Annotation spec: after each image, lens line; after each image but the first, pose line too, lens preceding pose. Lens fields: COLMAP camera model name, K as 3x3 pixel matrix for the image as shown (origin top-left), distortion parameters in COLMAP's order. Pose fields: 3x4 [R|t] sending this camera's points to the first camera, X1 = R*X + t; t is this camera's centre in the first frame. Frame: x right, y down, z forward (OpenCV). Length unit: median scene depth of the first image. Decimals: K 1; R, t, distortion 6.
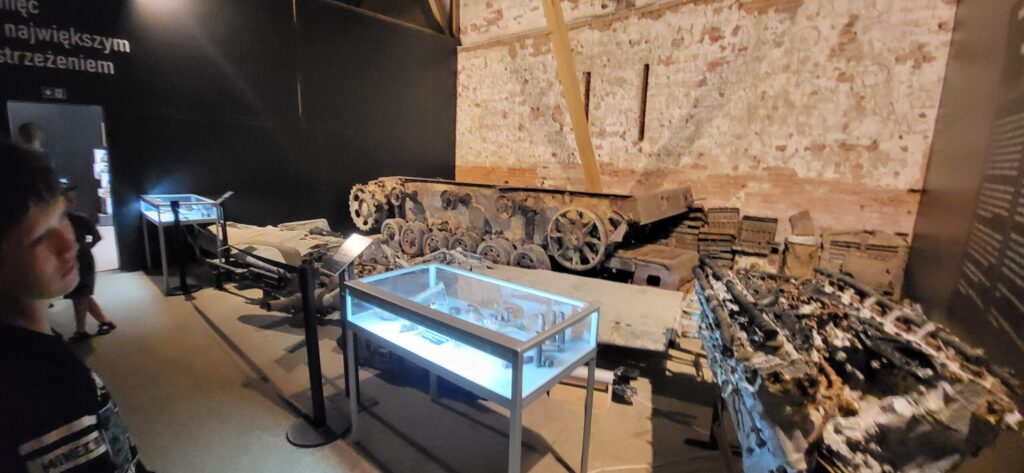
lens RADIAL K [[397.1, 0, 512.0], [0, 397.1, 236.5], [0, 0, 1]] dist [-0.037391, -0.000051]
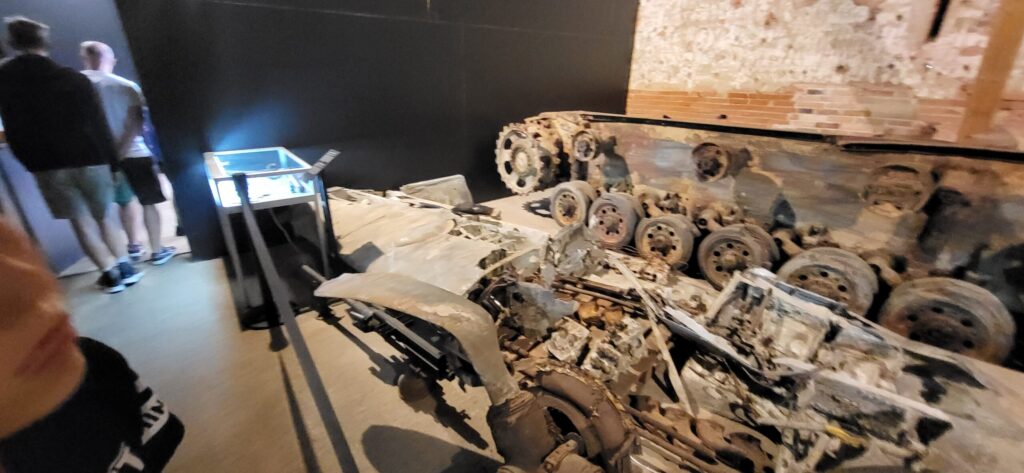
lens RADIAL K [[389.0, 0, 512.0], [0, 389.0, 236.5], [0, 0, 1]] dist [-0.001871, -0.000292]
pose [[0.979852, 0.058395, -0.191000, -0.250609], [-0.021089, 0.981208, 0.191799, -0.070114], [0.198611, -0.183906, 0.962669, 0.340696]]
